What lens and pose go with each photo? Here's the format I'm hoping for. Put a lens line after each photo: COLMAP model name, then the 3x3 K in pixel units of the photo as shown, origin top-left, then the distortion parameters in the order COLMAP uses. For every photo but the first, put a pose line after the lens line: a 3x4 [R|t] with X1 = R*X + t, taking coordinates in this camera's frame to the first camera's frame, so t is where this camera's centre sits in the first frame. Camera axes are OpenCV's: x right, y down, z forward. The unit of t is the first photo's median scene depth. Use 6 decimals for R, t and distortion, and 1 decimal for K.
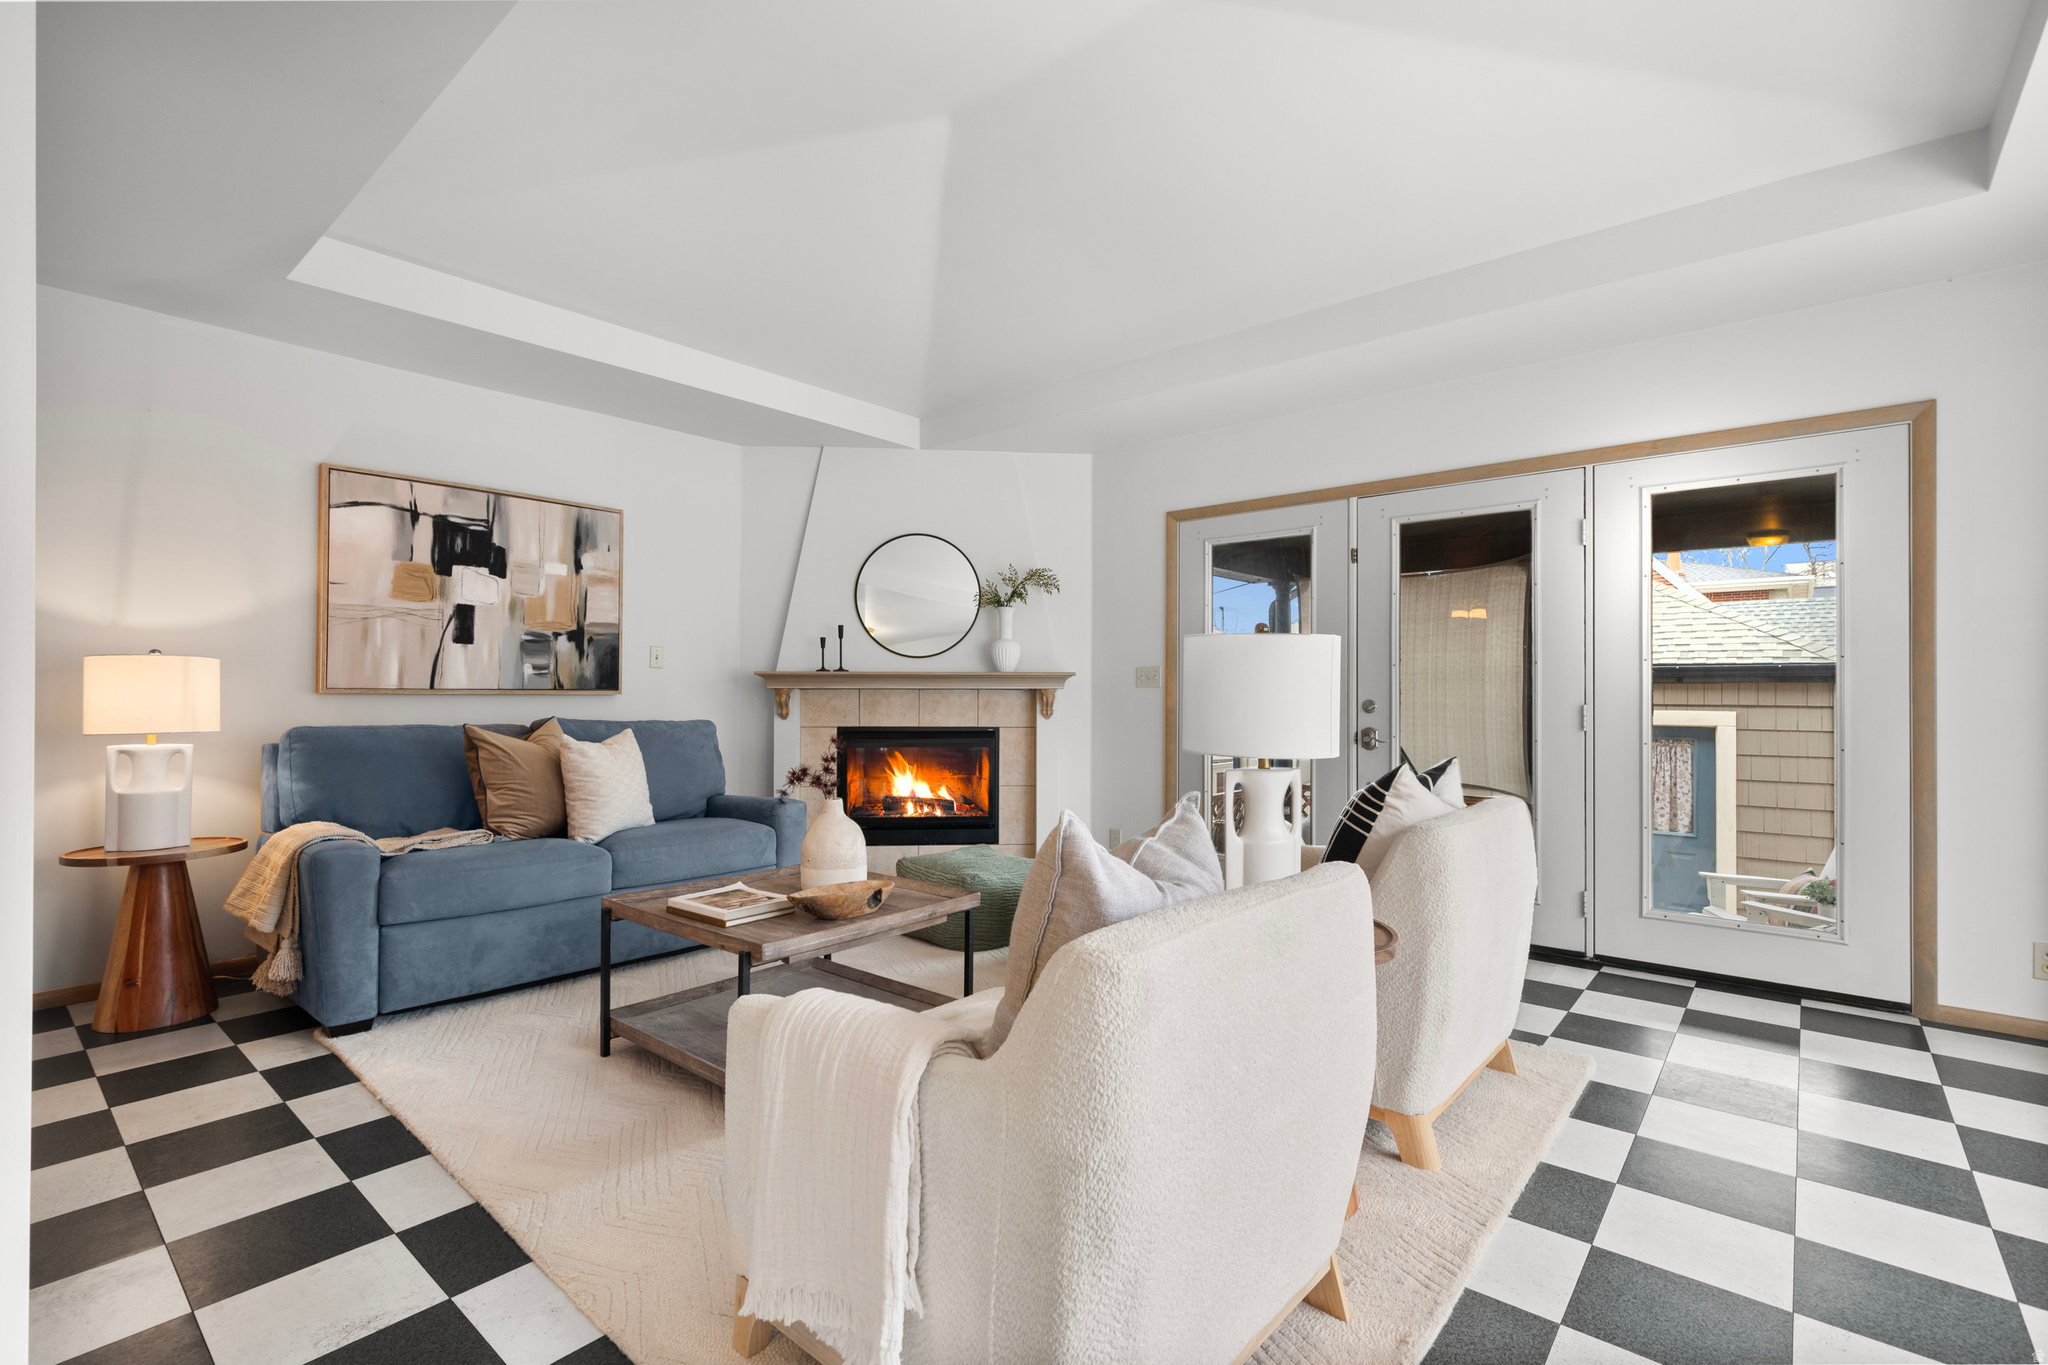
lens RADIAL K [[927.7, 0, 1016.6], [0, 927.7, 690.1], [0, 0, 1]] dist [0.007857, -0.005442]
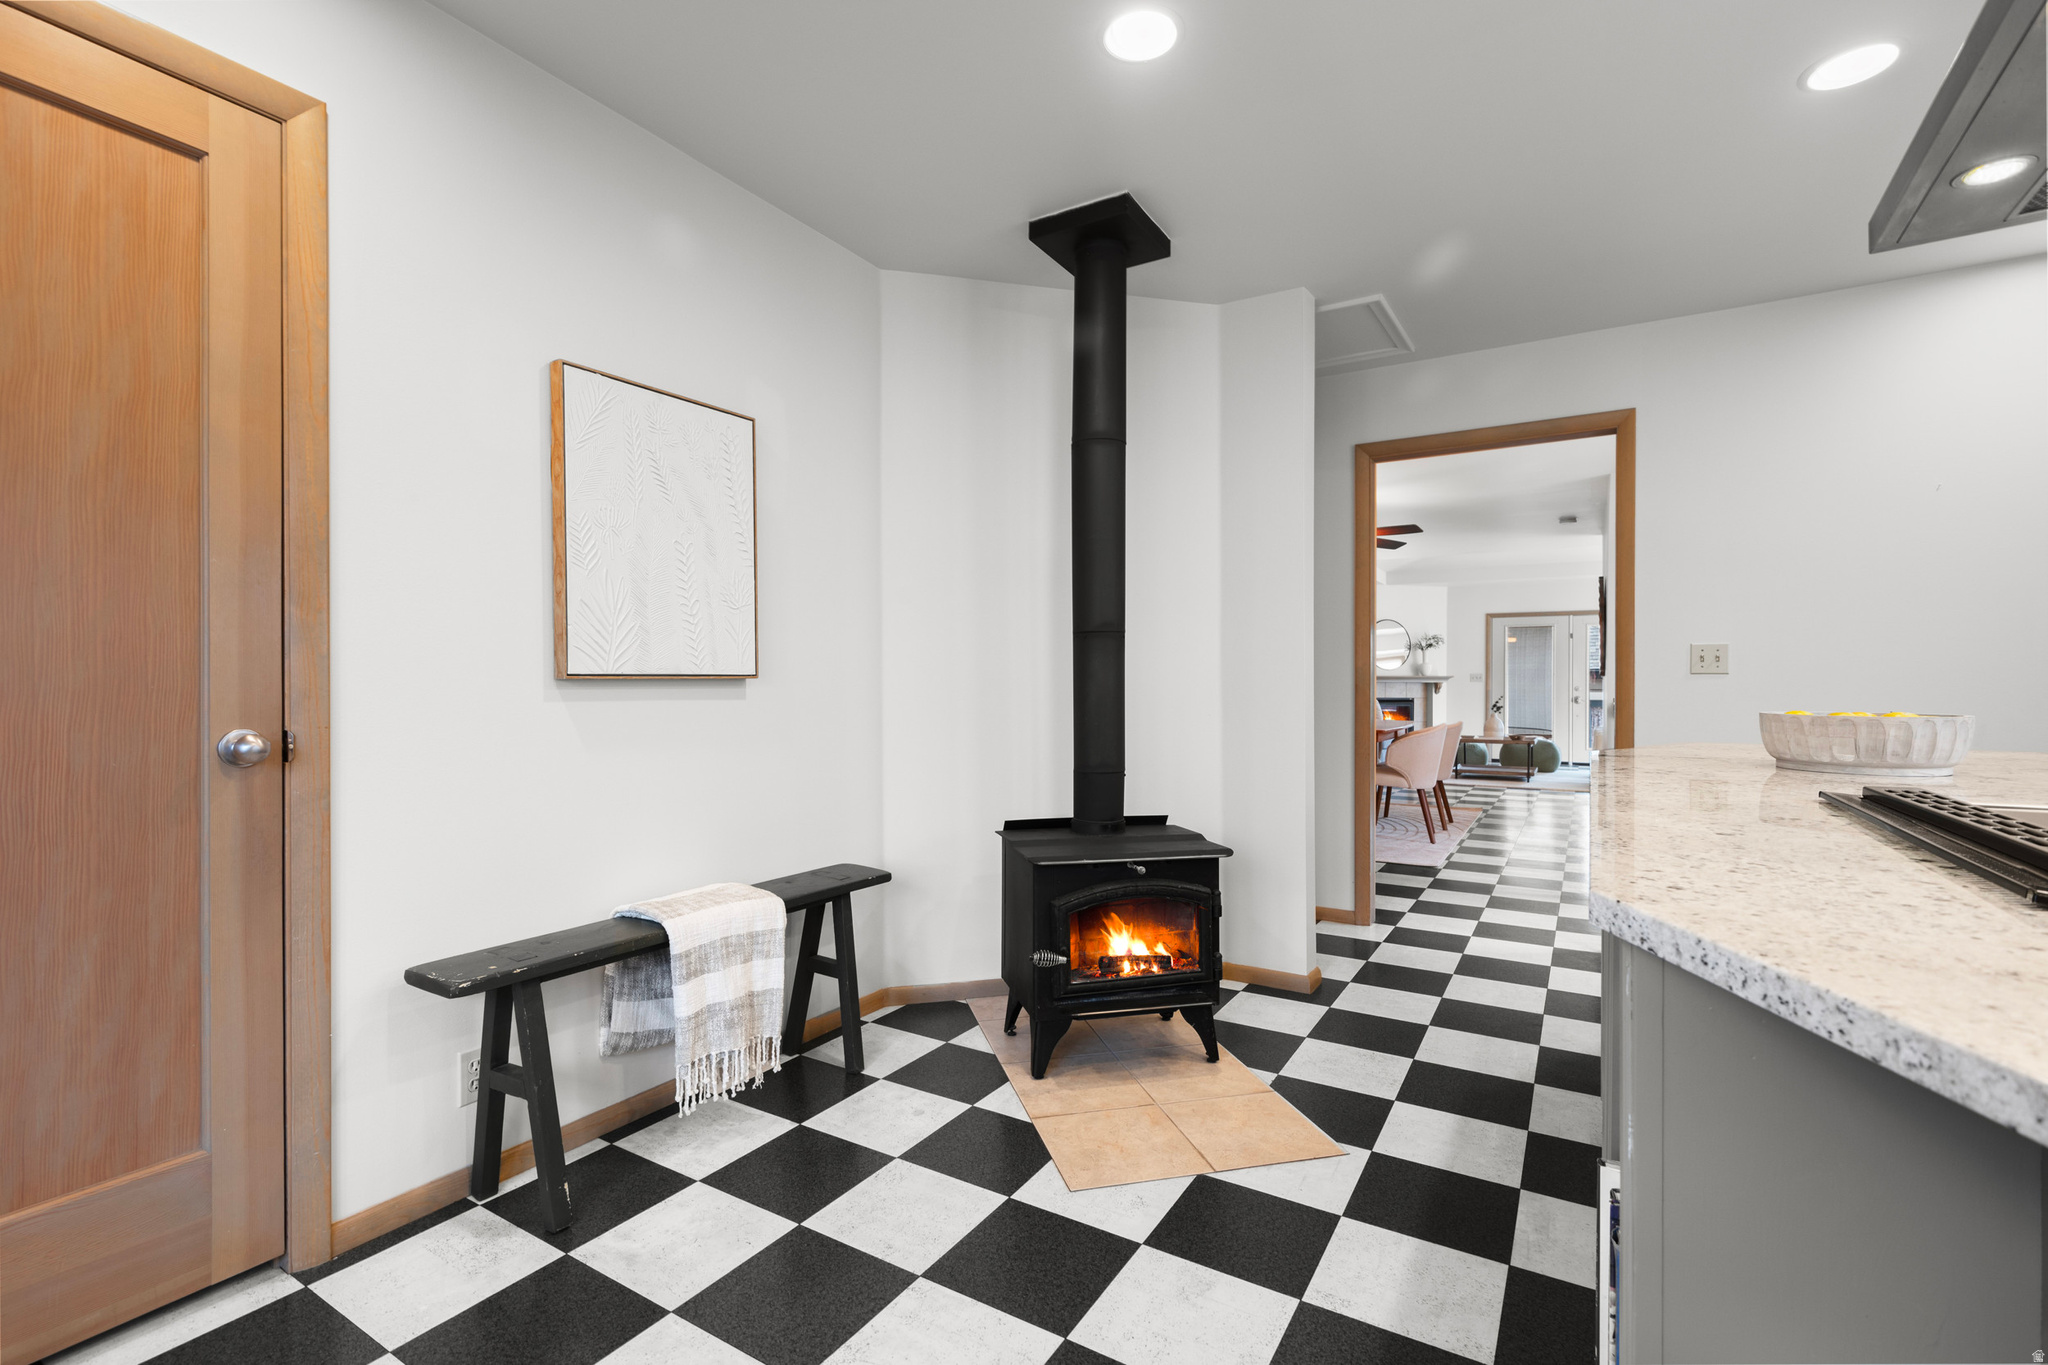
lens RADIAL K [[927.7, 0, 1032.6], [0, 927.7, 685.0], [0, 0, 1]] dist [0.007857, -0.005442]
pose [[0.987609, 0.003736, 0.156888, -1.704925], [-0.004076, 0.999990, 0.001848, 0.005935], [-0.156880, -0.002465, 0.987615, -1.542345]]
